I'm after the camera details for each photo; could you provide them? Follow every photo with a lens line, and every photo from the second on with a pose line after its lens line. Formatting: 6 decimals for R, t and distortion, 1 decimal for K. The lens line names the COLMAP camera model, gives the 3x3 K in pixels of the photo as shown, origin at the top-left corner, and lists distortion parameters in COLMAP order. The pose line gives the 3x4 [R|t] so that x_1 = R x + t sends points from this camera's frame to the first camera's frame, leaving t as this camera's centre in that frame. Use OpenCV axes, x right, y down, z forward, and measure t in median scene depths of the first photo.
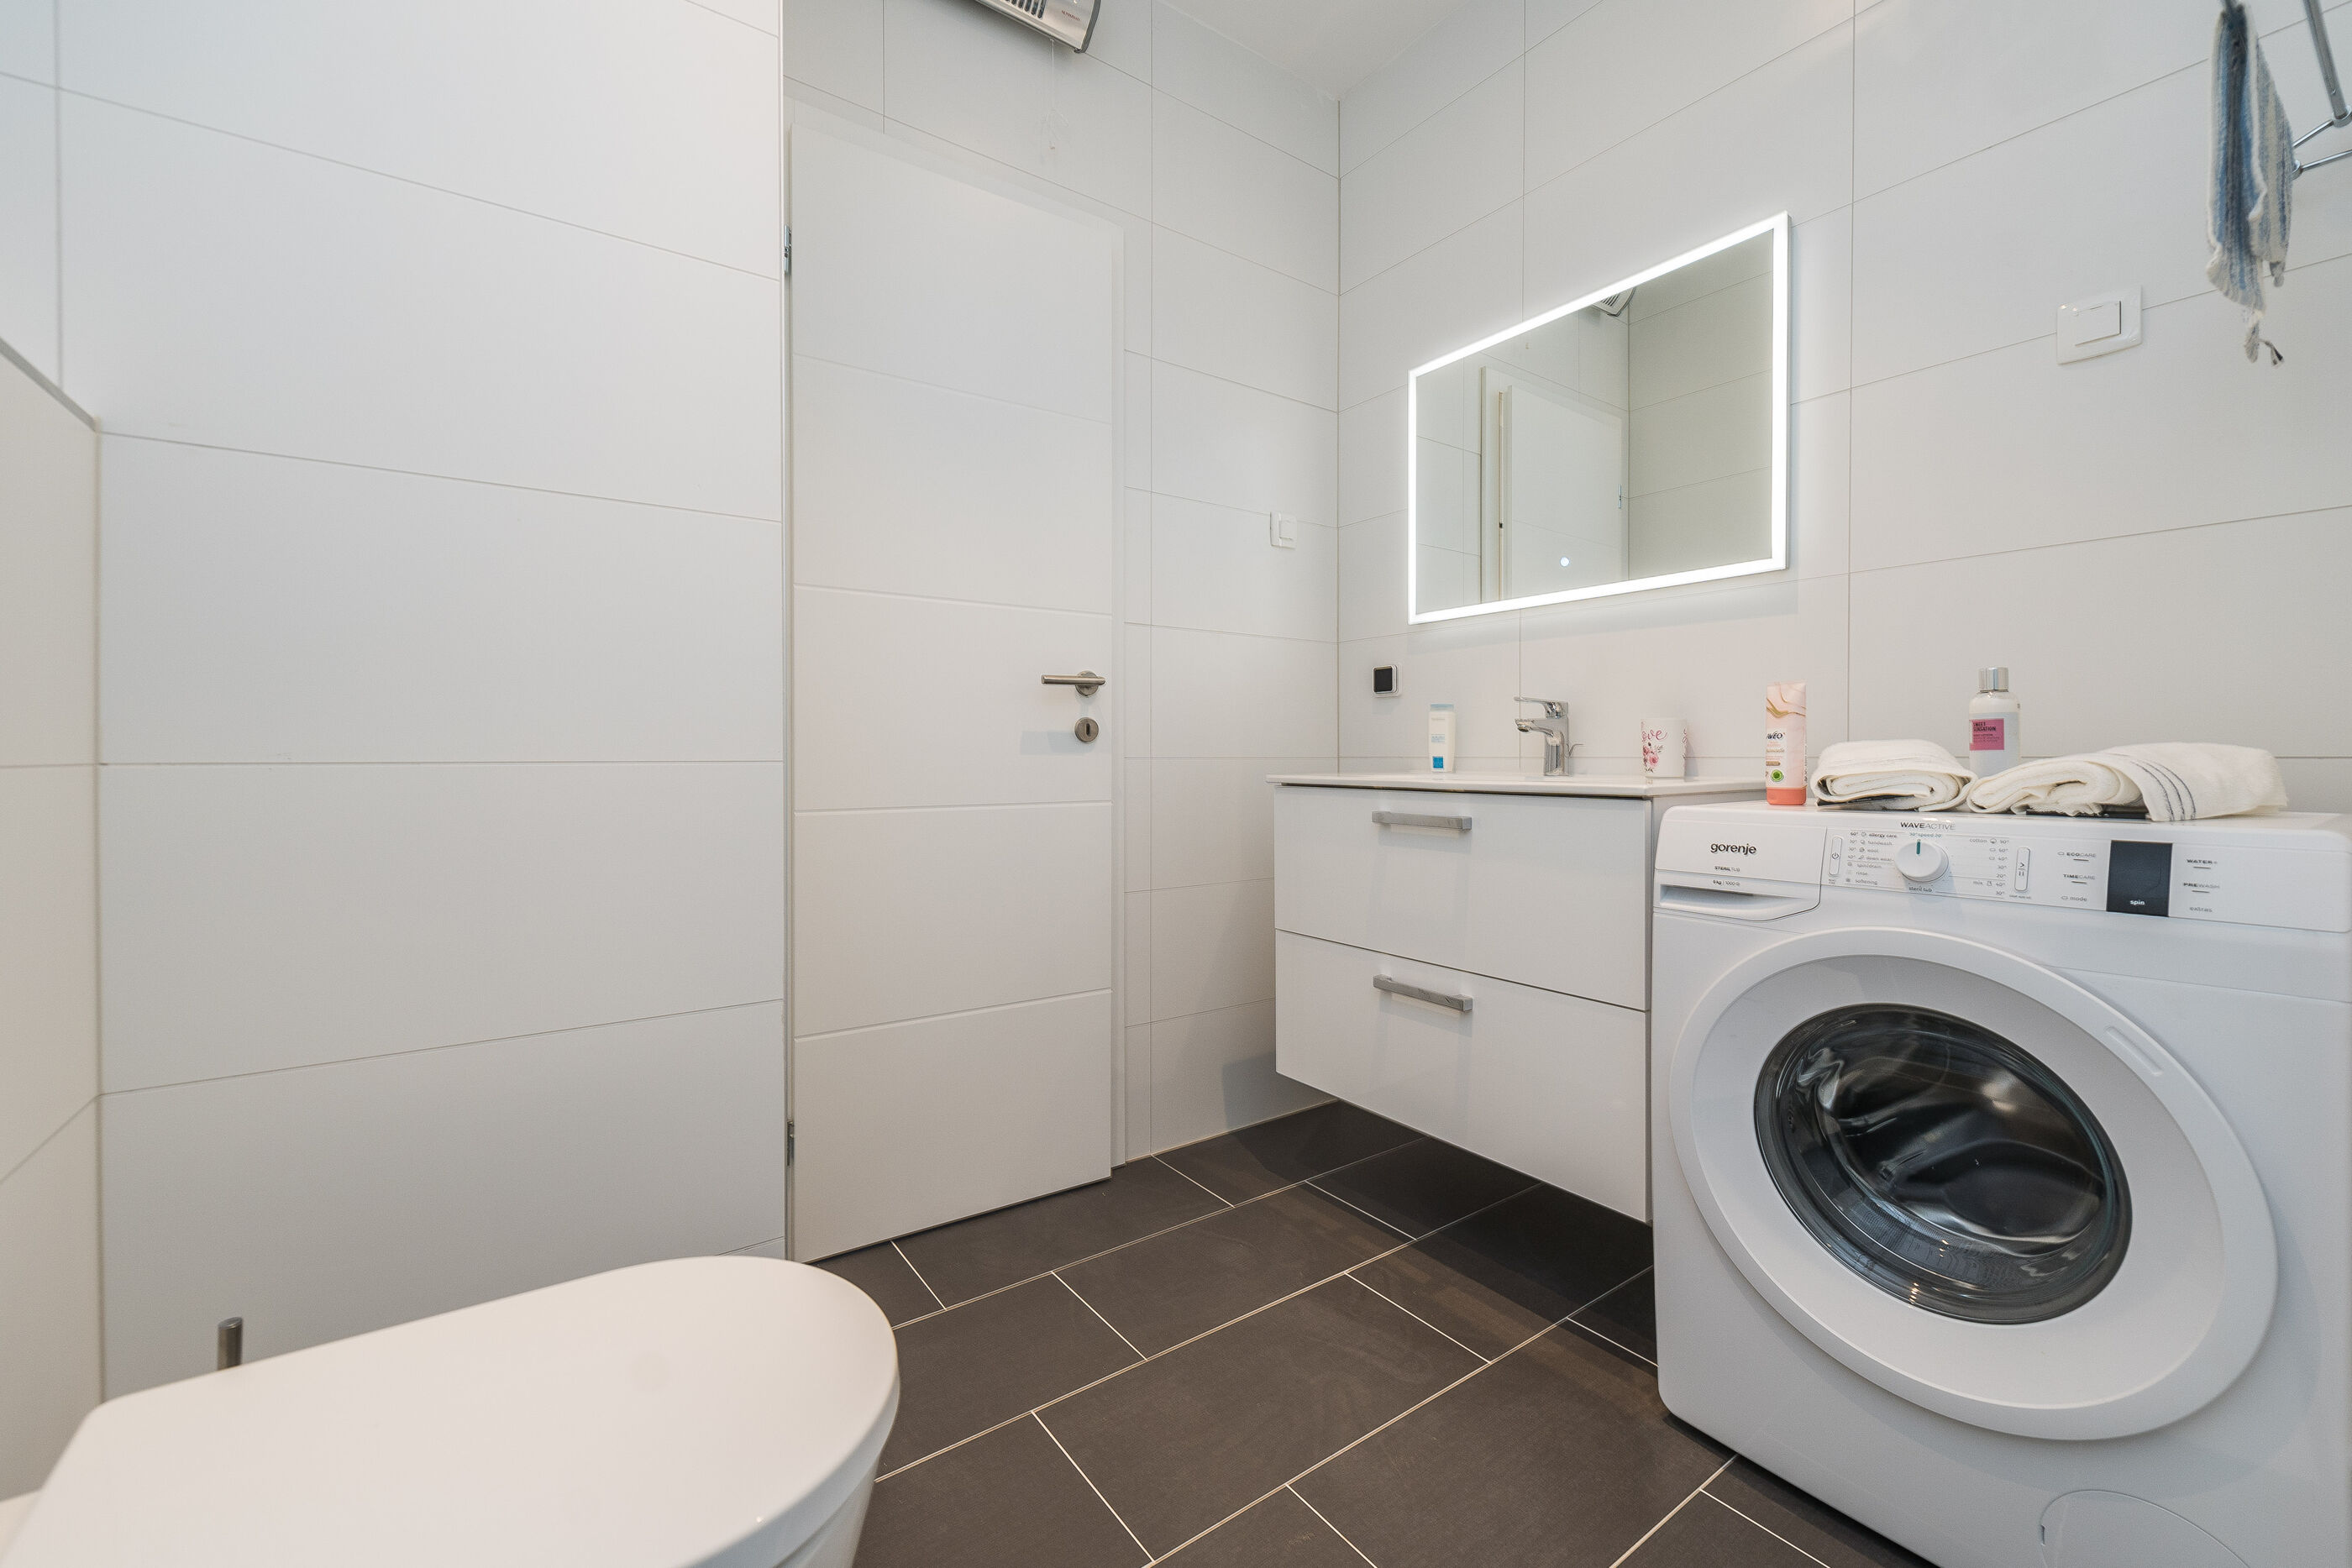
lens RADIAL K [[940.4, 0, 1178.2], [0, 940.4, 773.2], [0, 0, 1]] dist [0.010326, -0.003009]
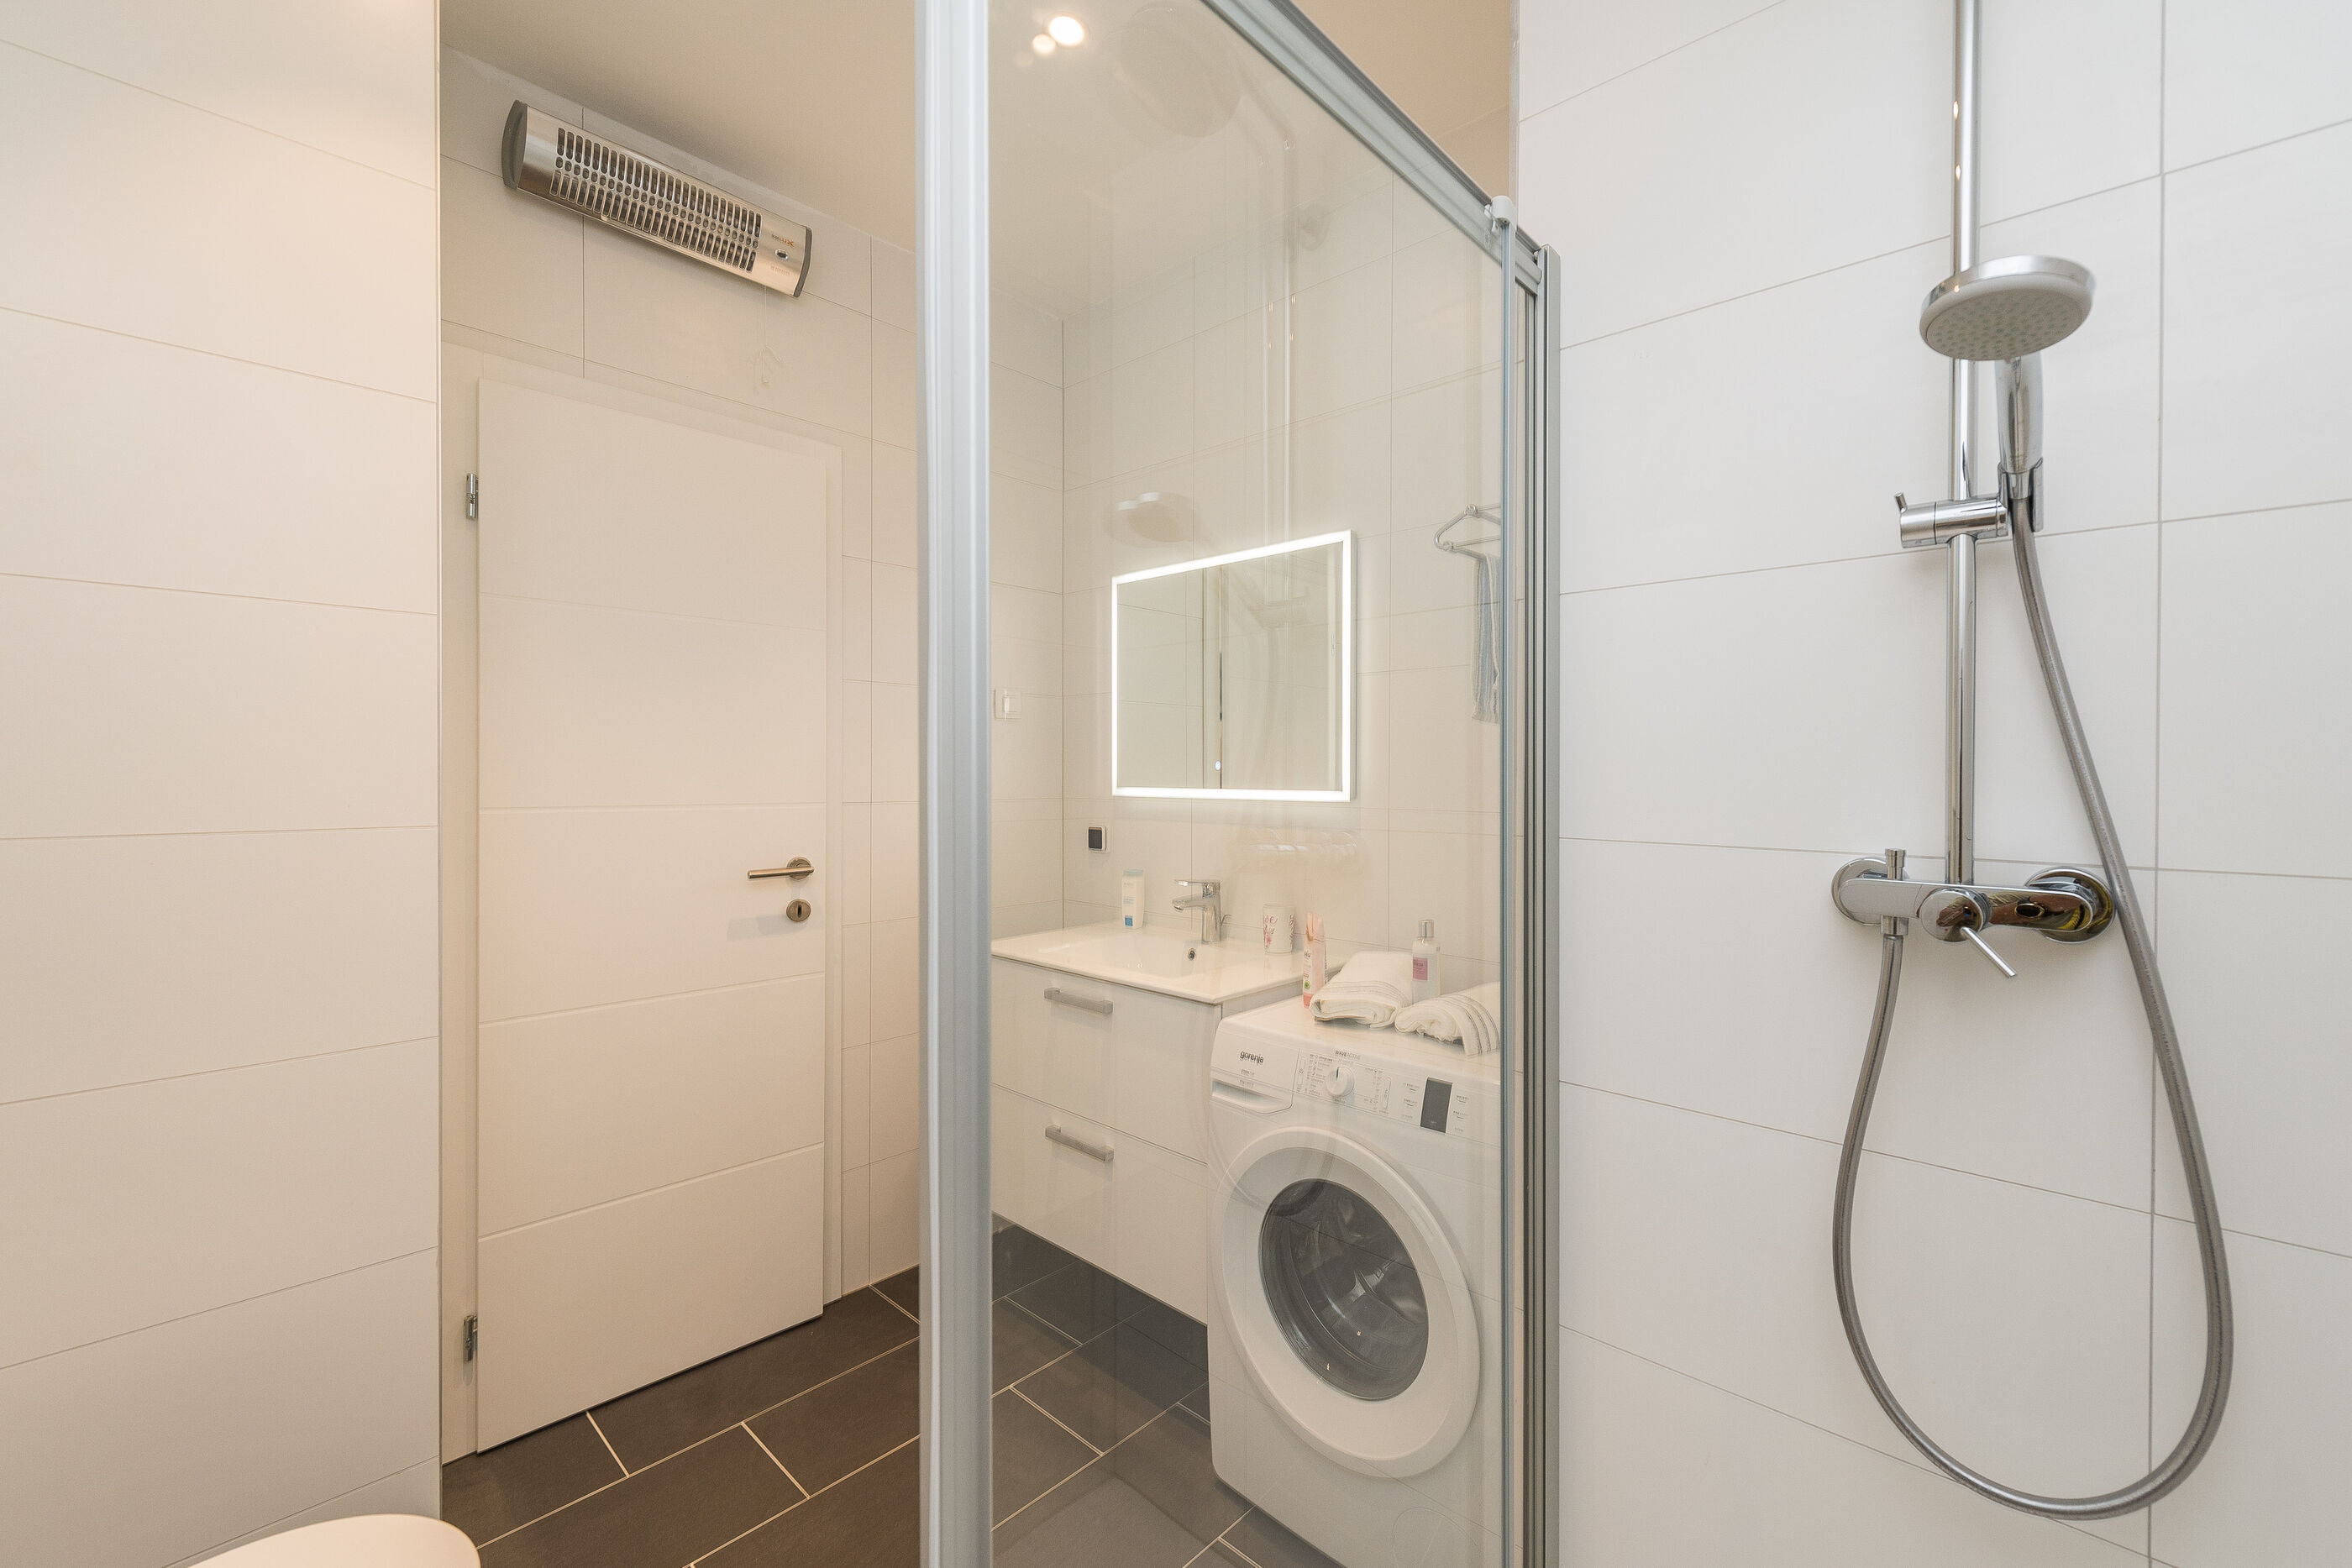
lens RADIAL K [[940.4, 0, 1230.5], [0, 940.4, 802.1], [0, 0, 1]] dist [0.010326, -0.003009]
pose [[0.975711, -0.001108, 0.219060, 0.186124], [0.002373, 0.999982, -0.005509, -0.199994], [-0.219050, 0.005895, 0.975696, -0.228034]]
